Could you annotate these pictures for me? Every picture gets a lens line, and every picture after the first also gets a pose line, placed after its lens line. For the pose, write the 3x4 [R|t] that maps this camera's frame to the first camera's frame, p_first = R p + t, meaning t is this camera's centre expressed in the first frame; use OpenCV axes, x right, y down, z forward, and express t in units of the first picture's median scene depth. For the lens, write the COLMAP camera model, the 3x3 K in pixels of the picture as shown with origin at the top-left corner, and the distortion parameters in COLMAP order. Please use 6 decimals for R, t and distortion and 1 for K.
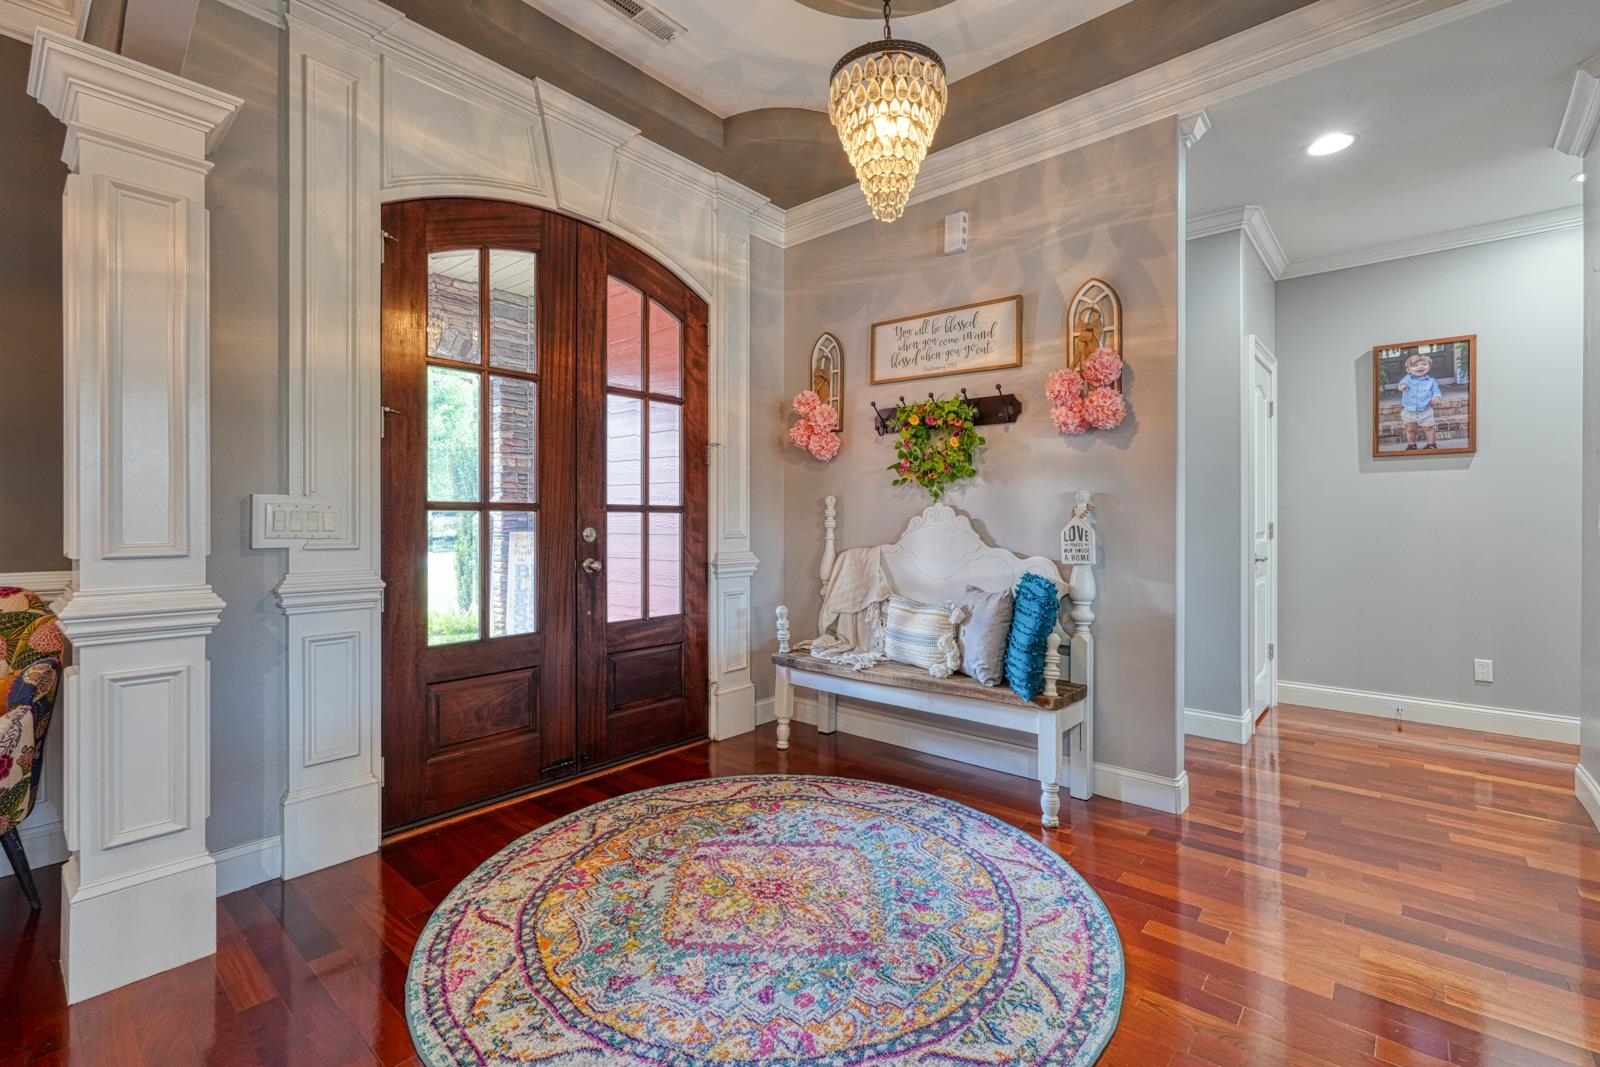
lens RADIAL K [[705.8, 0, 795.6], [0, 705.8, 524.0], [0, 0, 1]] dist [0.002296, 0.002135]
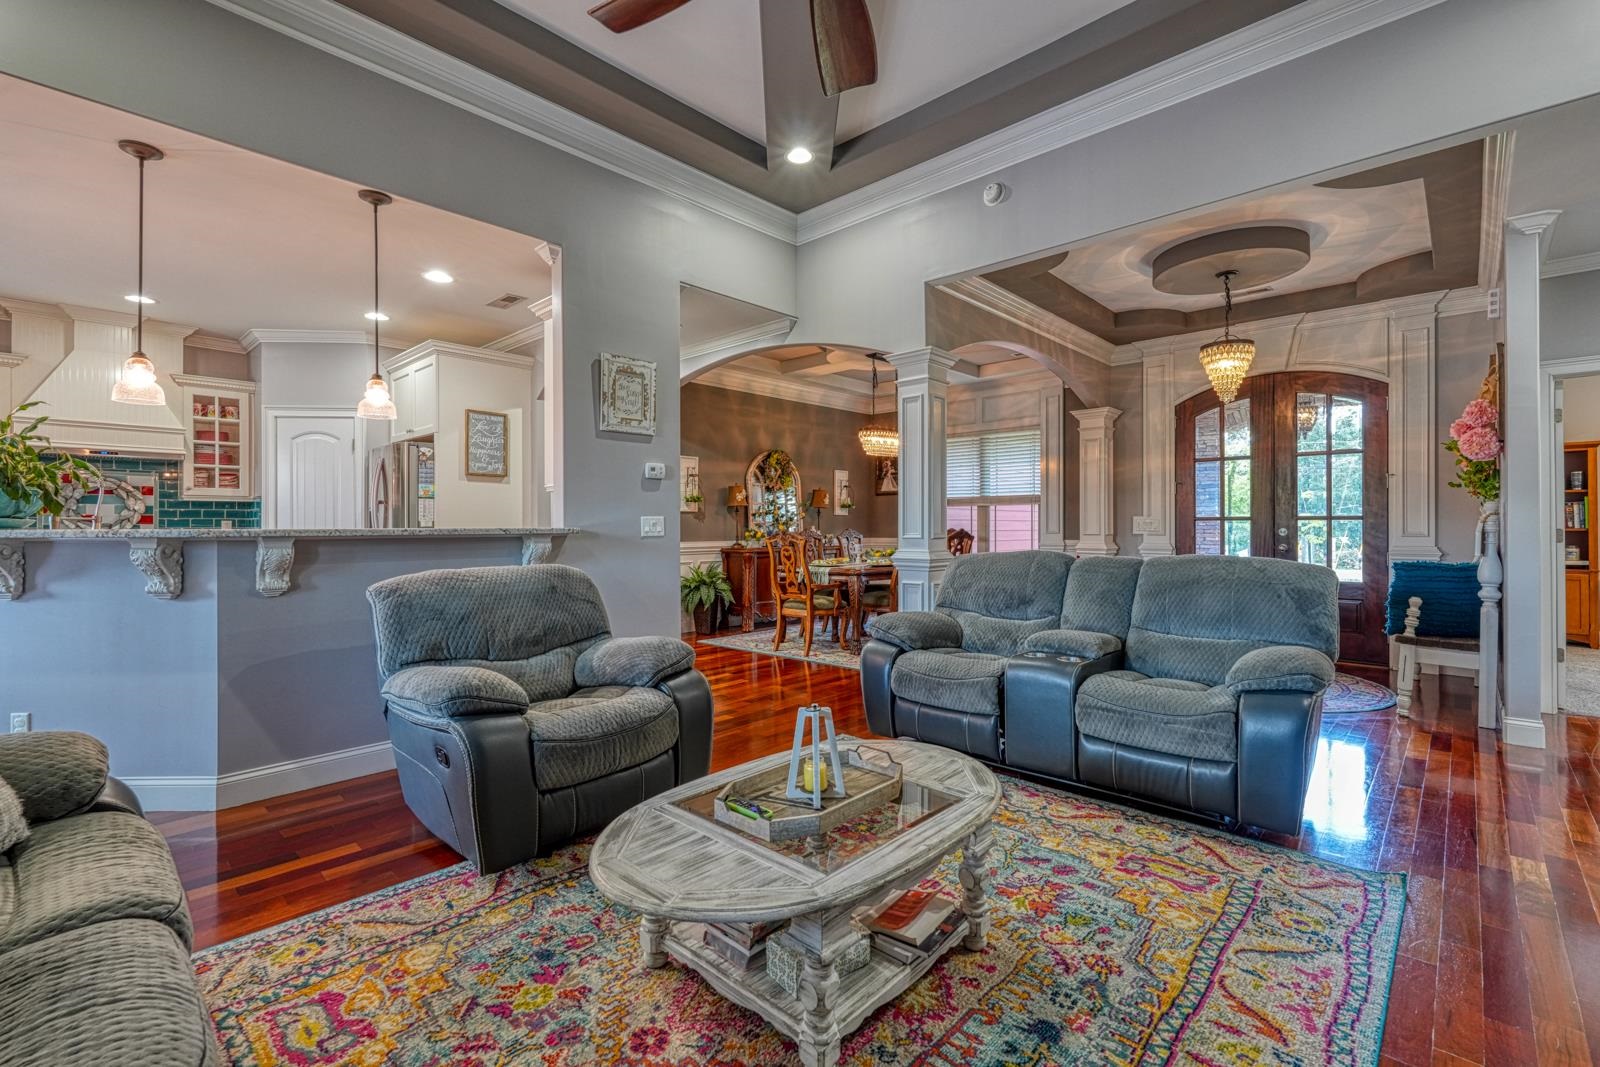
lens RADIAL K [[705.8, 0, 788.2], [0, 705.8, 524.5], [0, 0, 1]] dist [0.002296, 0.002135]
pose [[-0.052125, -0.001537, -0.998639, 1.709626], [-0.003173, 0.999994, -0.001373, 0.000601], [0.998636, 0.003097, -0.052129, -0.250326]]
